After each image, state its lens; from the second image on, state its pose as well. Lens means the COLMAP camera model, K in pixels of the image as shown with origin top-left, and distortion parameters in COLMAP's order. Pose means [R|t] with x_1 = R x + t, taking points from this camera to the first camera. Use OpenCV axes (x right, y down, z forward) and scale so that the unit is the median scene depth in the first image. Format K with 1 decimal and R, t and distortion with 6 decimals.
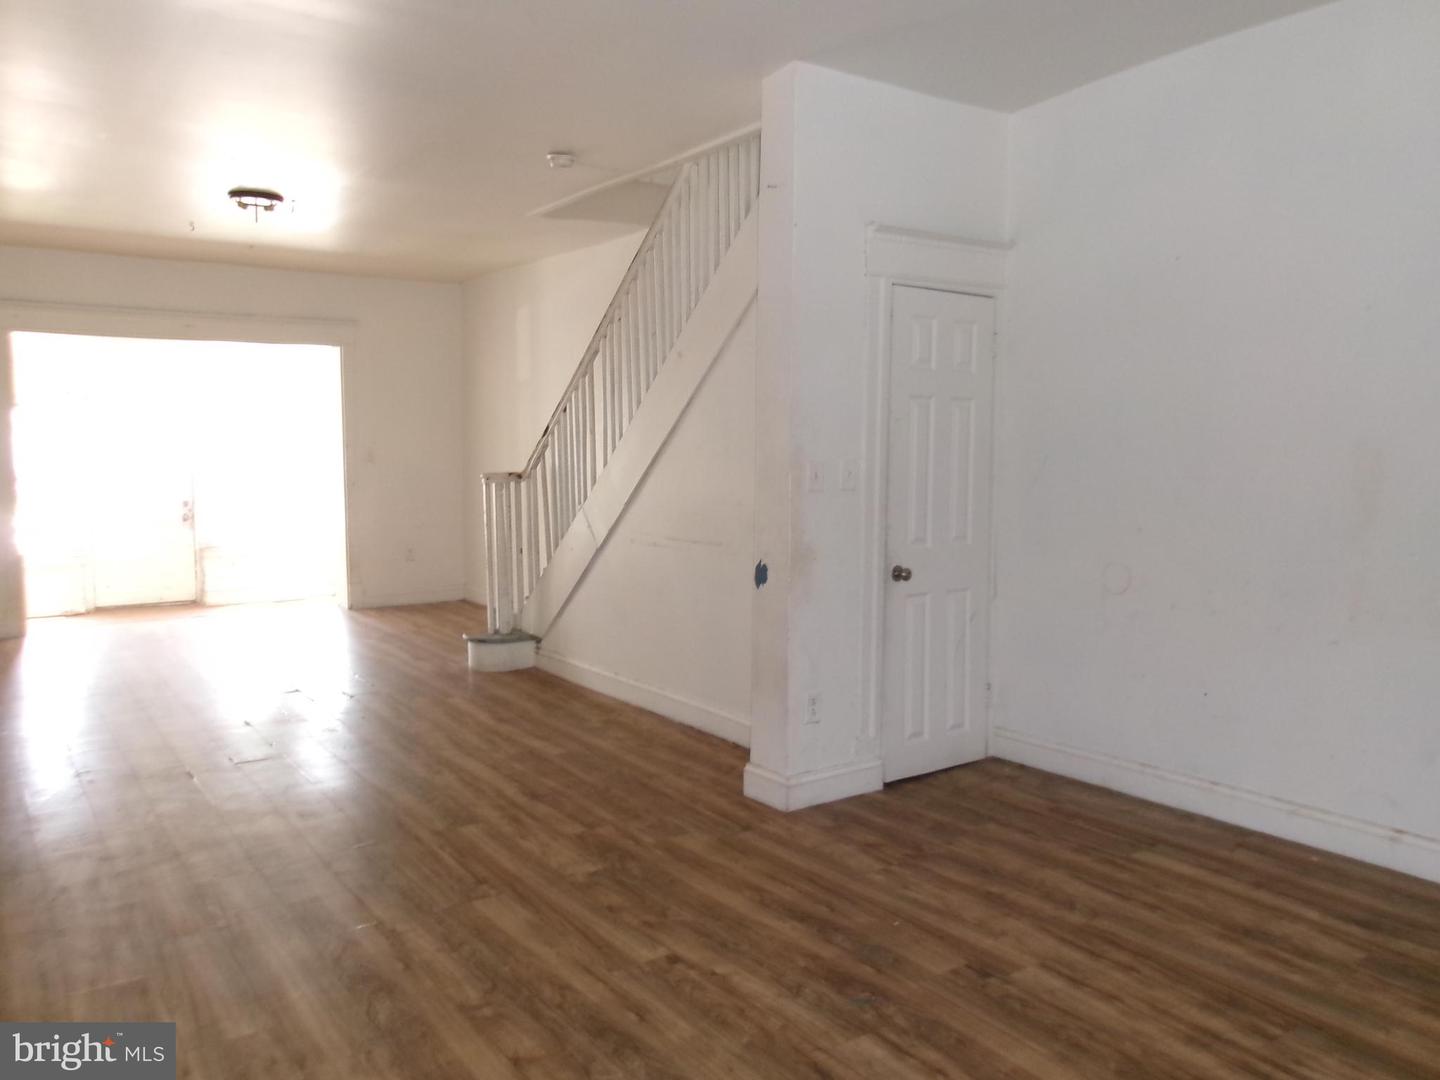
lens RADIAL K [[1122.5, 0, 724.0], [0, 1122.5, 537.6], [0, 0, 1]] dist [-0.040632, 0.058074]
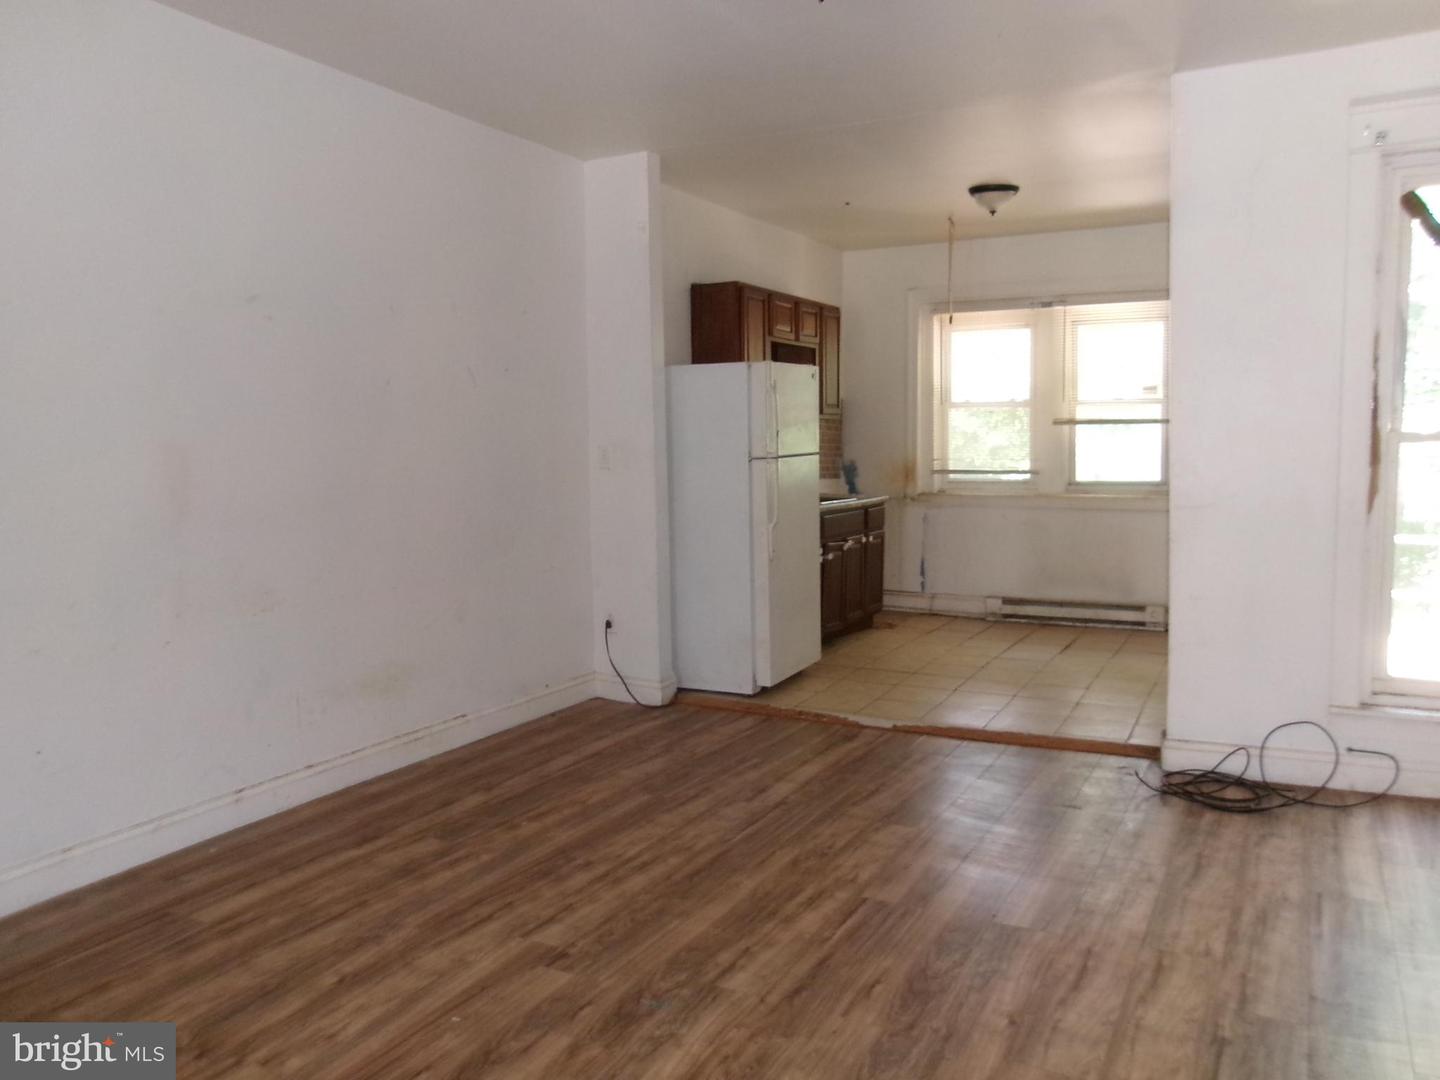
lens RADIAL K [[1122.5, 0, 713.5], [0, 1122.5, 539.8], [0, 0, 1]] dist [-0.040632, 0.058074]
pose [[-0.457580, -0.076823, 0.885844, -0.661983], [0.082558, 0.988286, 0.128352, -0.102150], [-0.885328, 0.131865, -0.445877, 1.186508]]
